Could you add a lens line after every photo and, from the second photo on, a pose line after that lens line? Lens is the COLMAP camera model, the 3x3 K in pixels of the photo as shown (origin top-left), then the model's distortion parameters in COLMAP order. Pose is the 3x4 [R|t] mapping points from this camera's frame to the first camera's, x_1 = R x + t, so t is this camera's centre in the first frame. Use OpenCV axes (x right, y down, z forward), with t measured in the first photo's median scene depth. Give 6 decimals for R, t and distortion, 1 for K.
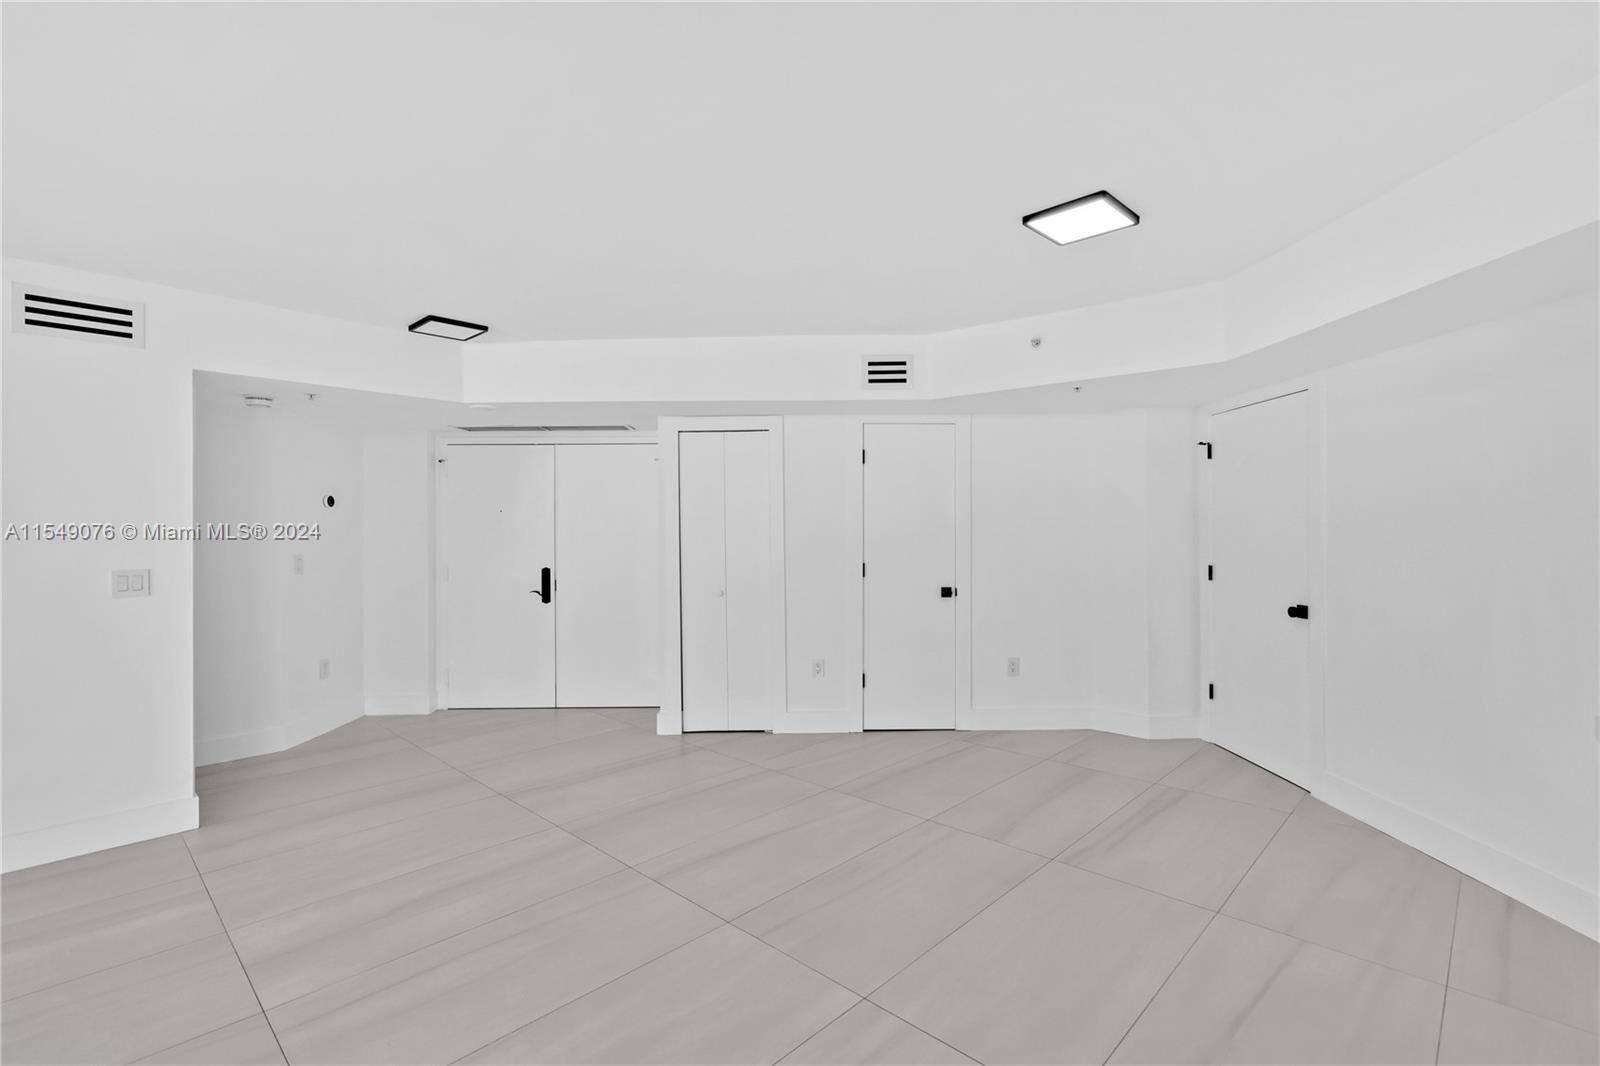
lens RADIAL K [[741.1, 0, 810.0], [0, 741.1, 529.5], [0, 0, 1]] dist [-0.007095, -0.001304]
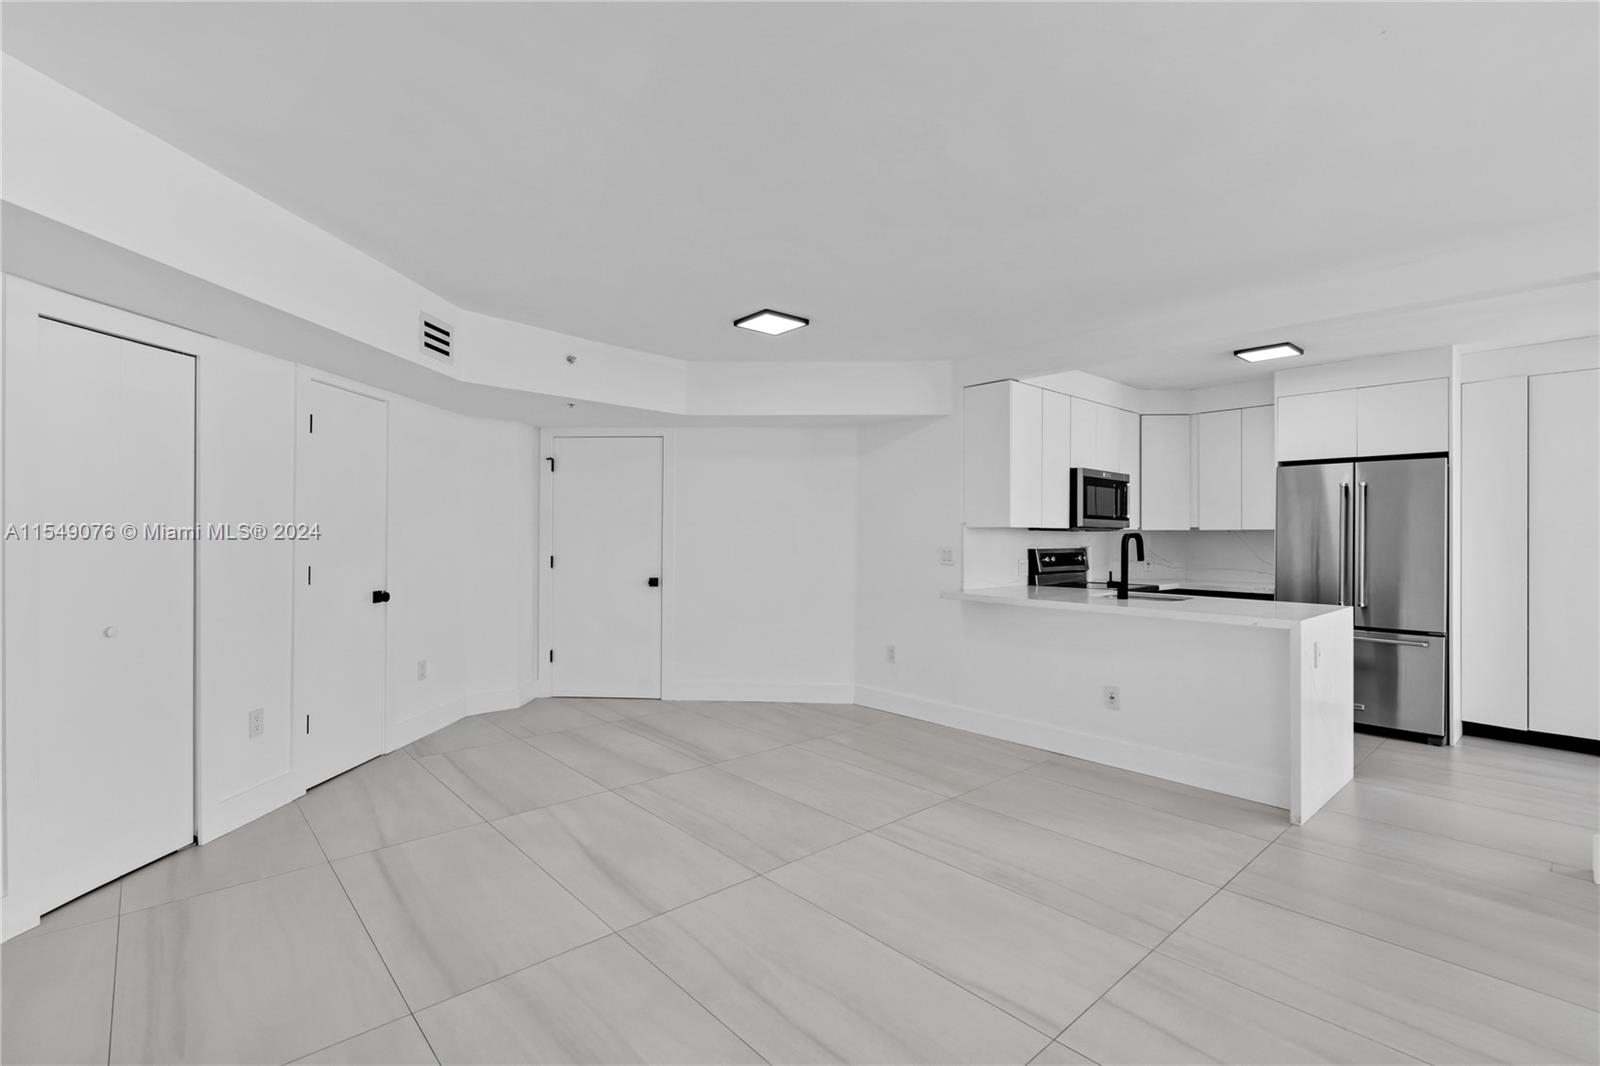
lens RADIAL K [[741.1, 0, 806.0], [0, 741.1, 534.1], [0, 0, 1]] dist [-0.007095, -0.001304]
pose [[0.068578, 0.002372, 0.997643, -0.724653], [-0.003885, 0.999990, -0.002111, 0.013971], [-0.997638, -0.003731, 0.068587, 0.512096]]
